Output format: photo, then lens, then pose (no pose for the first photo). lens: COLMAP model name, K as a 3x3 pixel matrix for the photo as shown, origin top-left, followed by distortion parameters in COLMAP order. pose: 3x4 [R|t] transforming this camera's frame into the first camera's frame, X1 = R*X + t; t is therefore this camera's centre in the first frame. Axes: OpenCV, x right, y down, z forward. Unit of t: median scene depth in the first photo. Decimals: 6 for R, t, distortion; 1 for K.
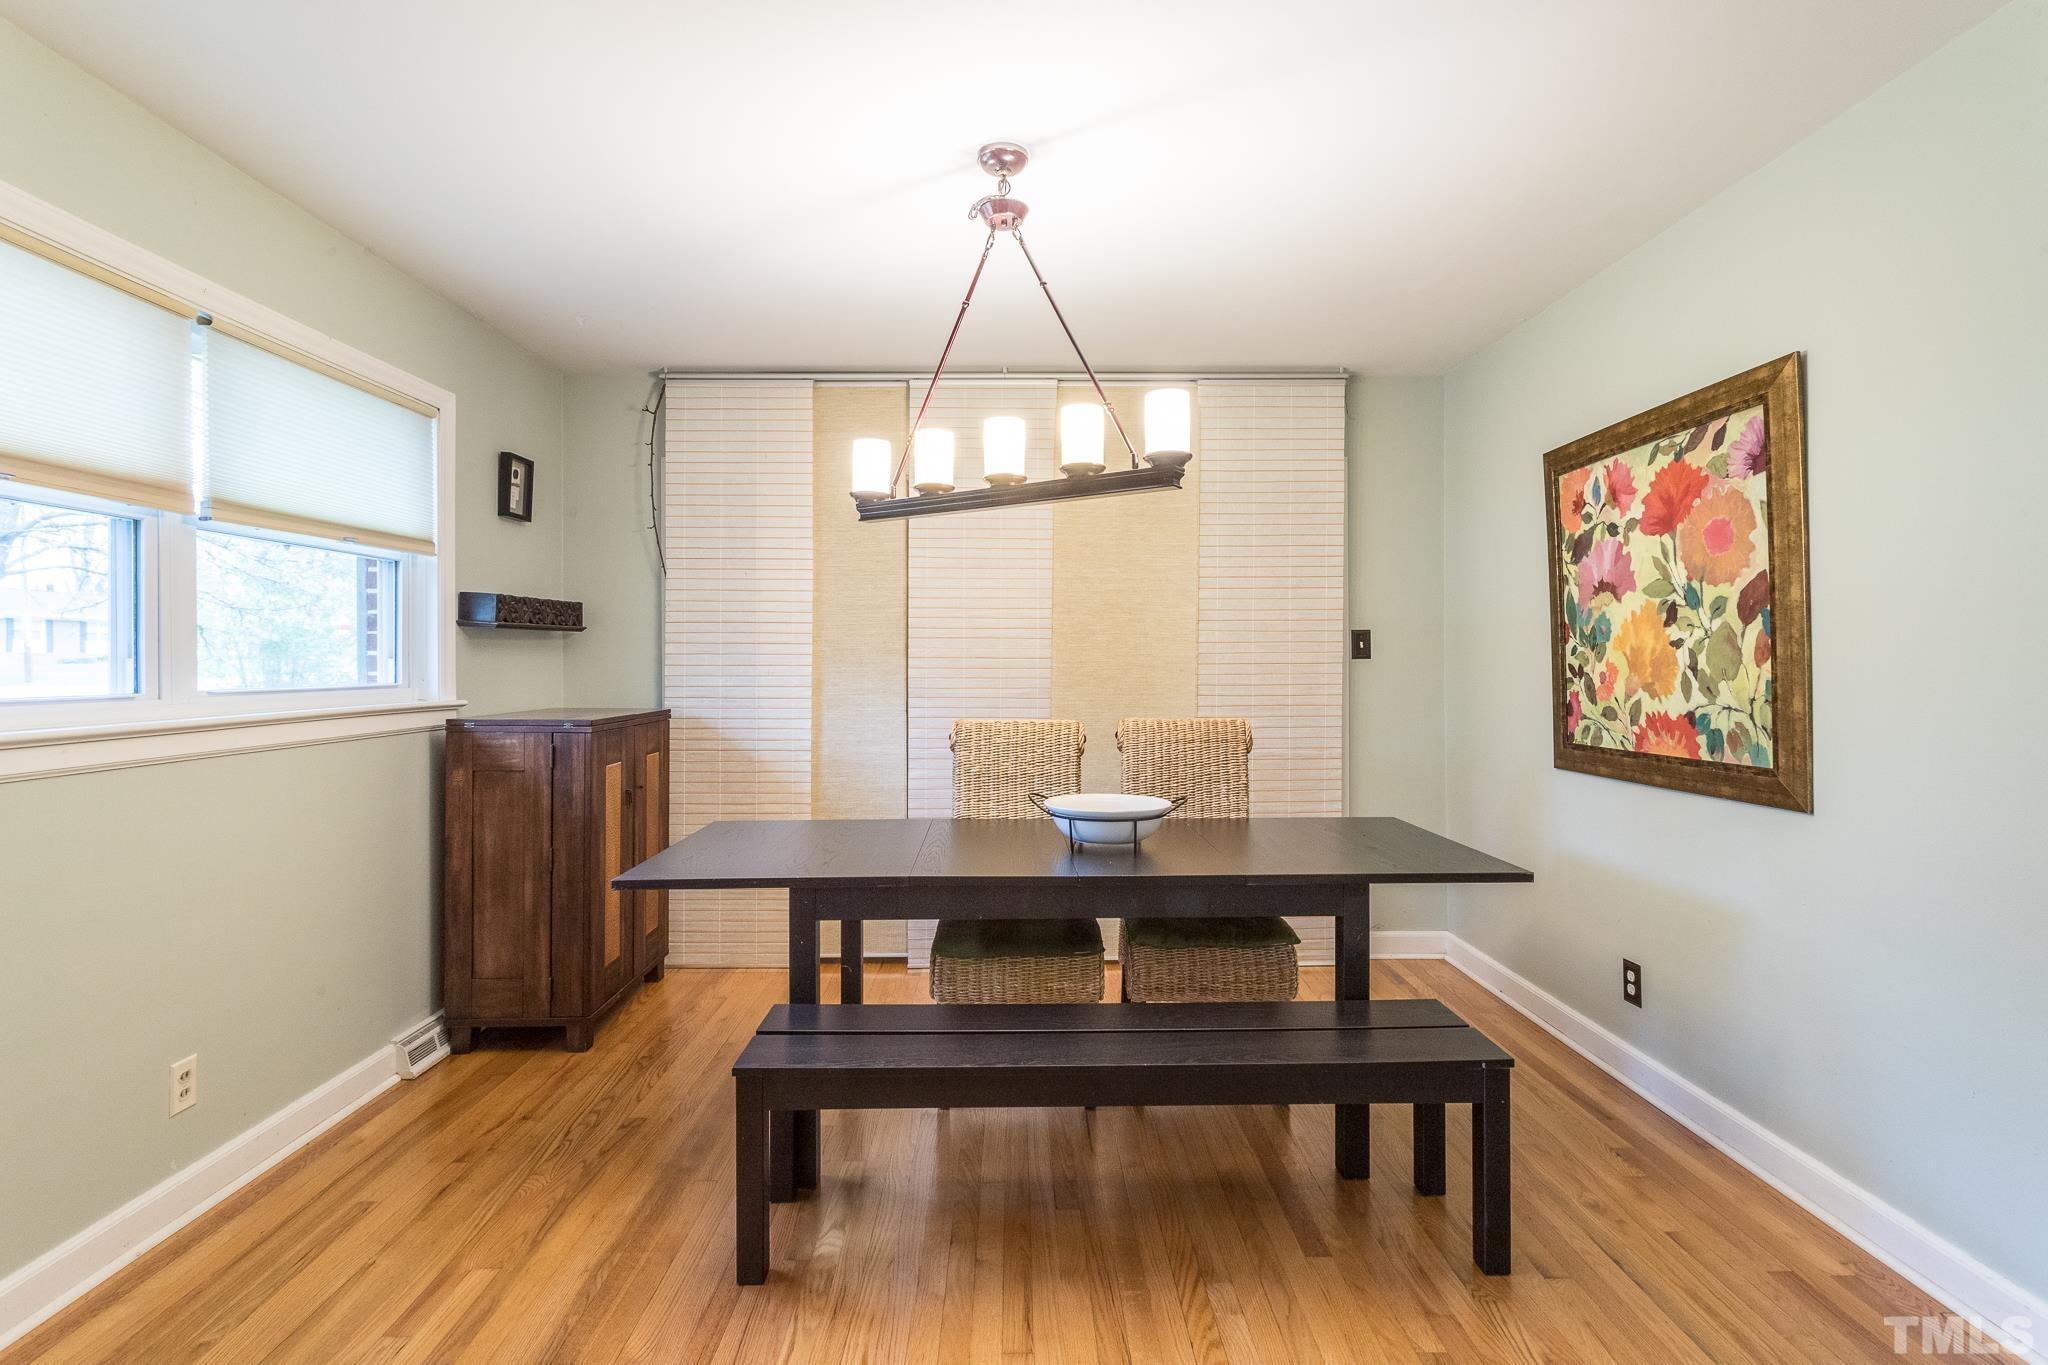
lens RADIAL K [[971.3, 0, 1023.1], [0, 971.3, 691.3], [0, 0, 1]] dist [-0.001638, 0.000247]
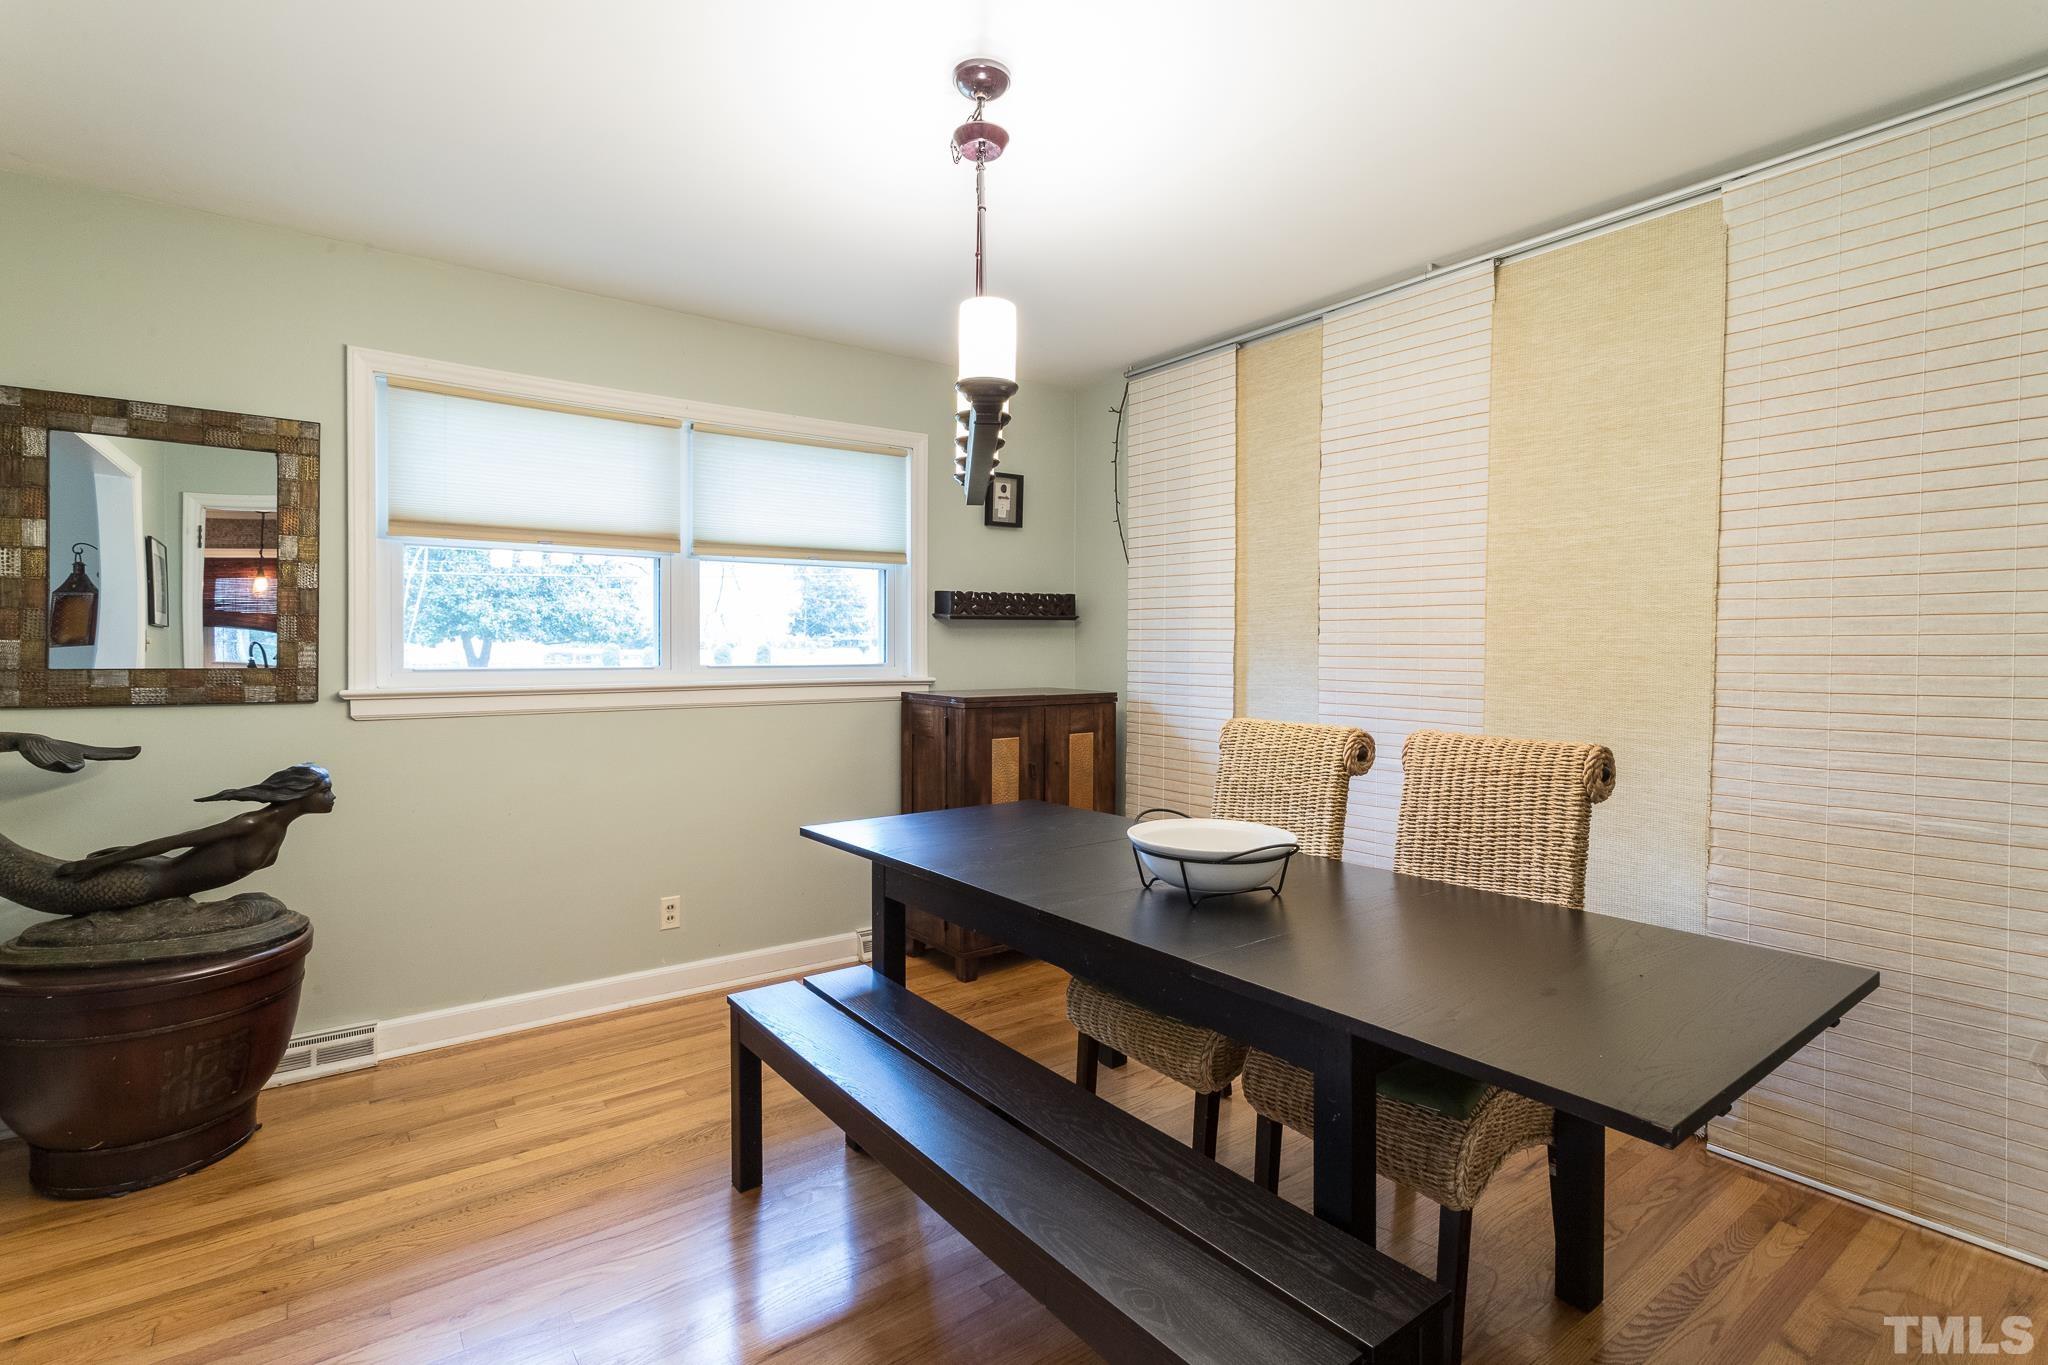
lens RADIAL K [[970.6, 0, 1024.0], [0, 970.6, 682.5], [0, 0, 1]] dist [0.000147, 0.000871]
pose [[0.592396, 0.033222, -0.804961, 0.449958], [-0.028777, 0.999384, 0.020068, -0.011540], [0.805132, 0.011277, 0.592988, 0.316080]]
